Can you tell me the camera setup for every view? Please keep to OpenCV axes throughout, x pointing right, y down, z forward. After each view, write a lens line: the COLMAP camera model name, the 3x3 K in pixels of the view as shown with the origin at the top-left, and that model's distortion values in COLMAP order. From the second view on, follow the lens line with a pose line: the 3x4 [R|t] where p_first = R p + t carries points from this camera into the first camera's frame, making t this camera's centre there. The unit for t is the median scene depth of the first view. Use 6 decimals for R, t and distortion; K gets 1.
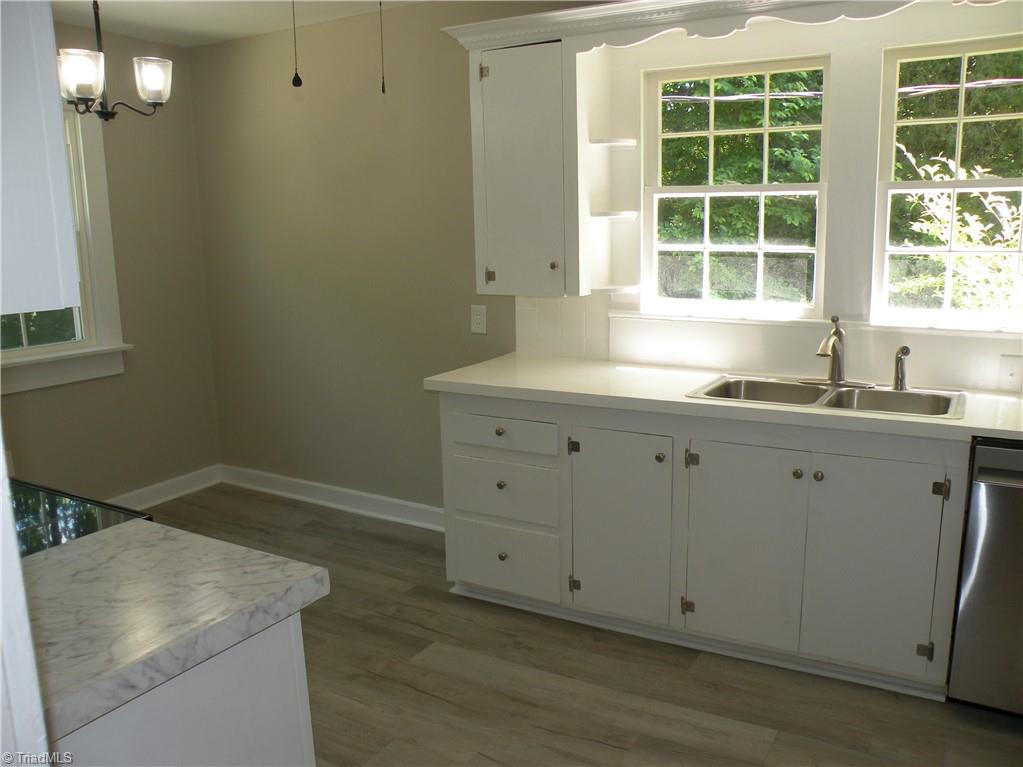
lens RADIAL K [[827.4, 0, 511.5], [0, 827.4, 383.5], [0, 0, 1]] dist [-0.163260, 0.164715]
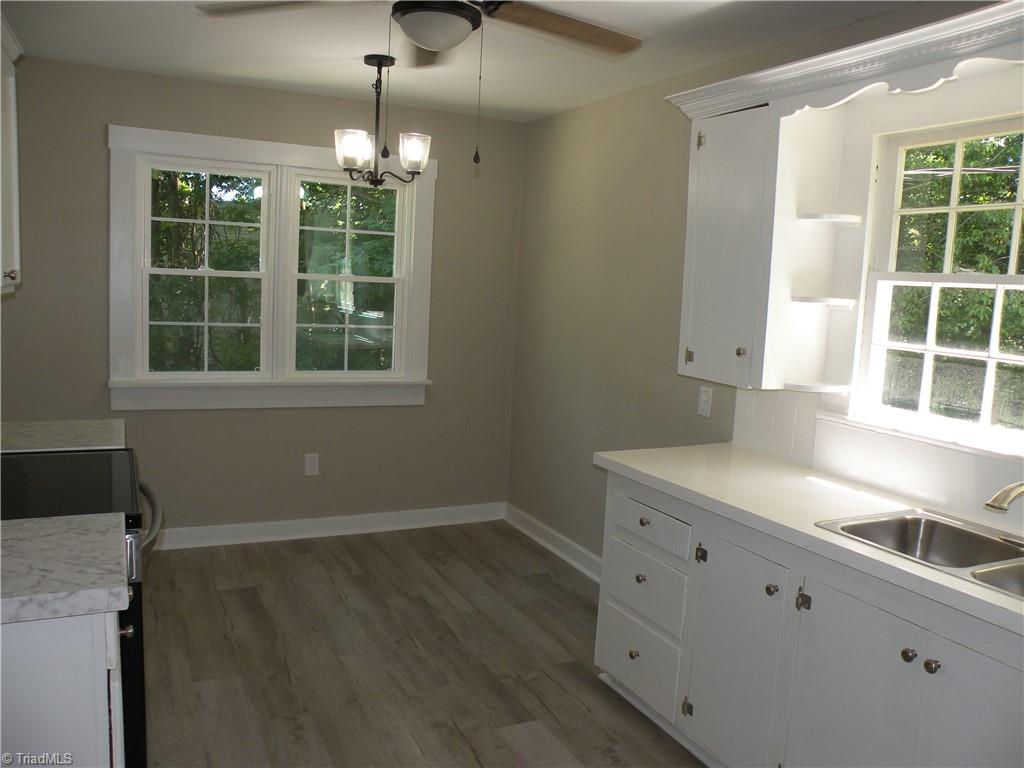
lens RADIAL K [[808.1, 0, 528.5], [0, 808.1, 385.9], [0, 0, 1]] dist [-0.164906, 0.145233]
pose [[0.841813, 0.127054, -0.524603, 0.317468], [-0.165527, 0.985840, -0.026855, -0.044732], [0.513762, 0.109443, 0.850923, 0.143629]]
